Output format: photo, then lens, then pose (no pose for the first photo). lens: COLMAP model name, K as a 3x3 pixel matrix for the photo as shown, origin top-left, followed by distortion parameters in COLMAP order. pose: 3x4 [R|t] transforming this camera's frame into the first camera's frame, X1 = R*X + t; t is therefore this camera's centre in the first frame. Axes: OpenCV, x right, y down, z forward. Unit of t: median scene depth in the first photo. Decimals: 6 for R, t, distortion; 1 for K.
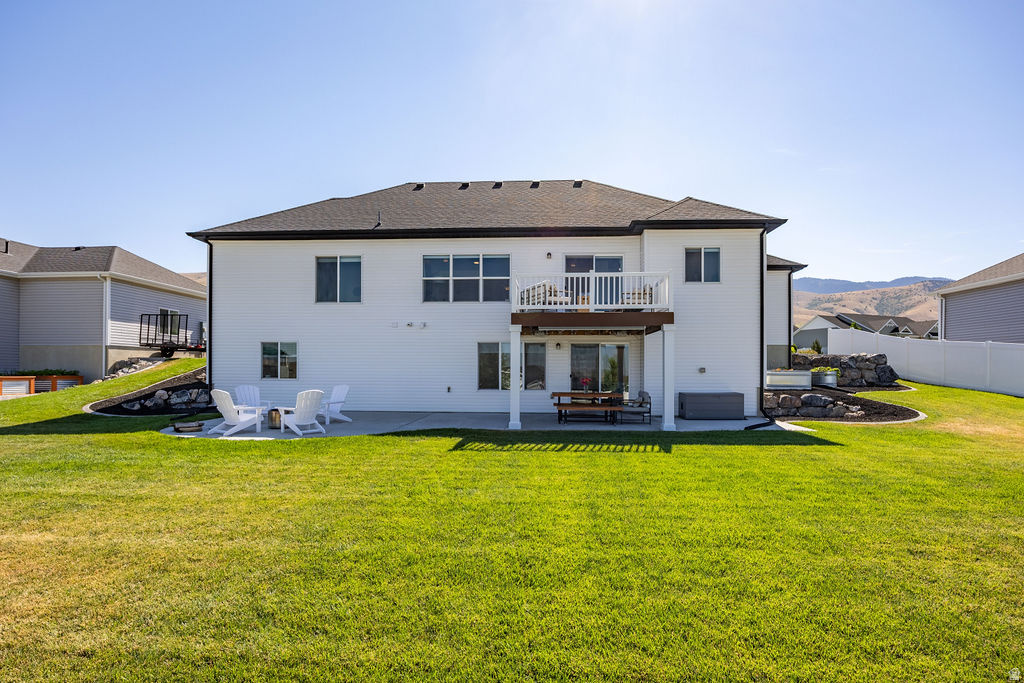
lens RADIAL K [[510.2, 0, 527.0], [0, 510.2, 369.7], [0, 0, 1]] dist [-0.011102, -0.000098]
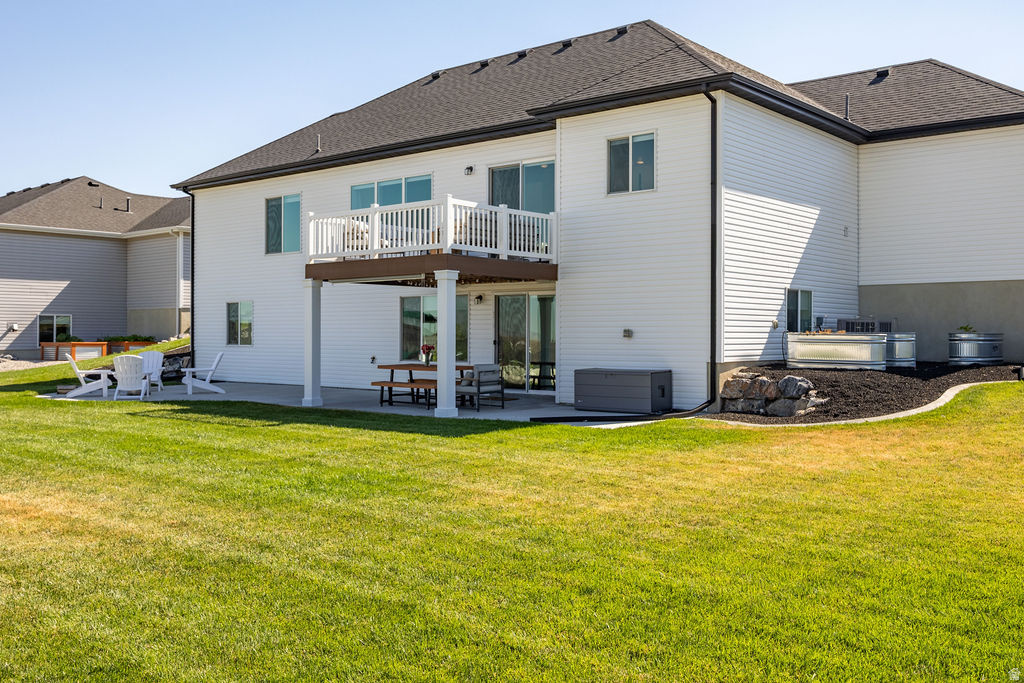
lens RADIAL K [[1011.5, 0, 513.5], [0, 1011.5, 336.1], [0, 0, 1]] dist [-0.005405, 0.000000]
pose [[0.787752, -0.001869, -0.615990, 0.945917], [0.002942, 0.999995, 0.000728, 0.002487], [0.615985, -0.002386, 0.787754, -0.056133]]
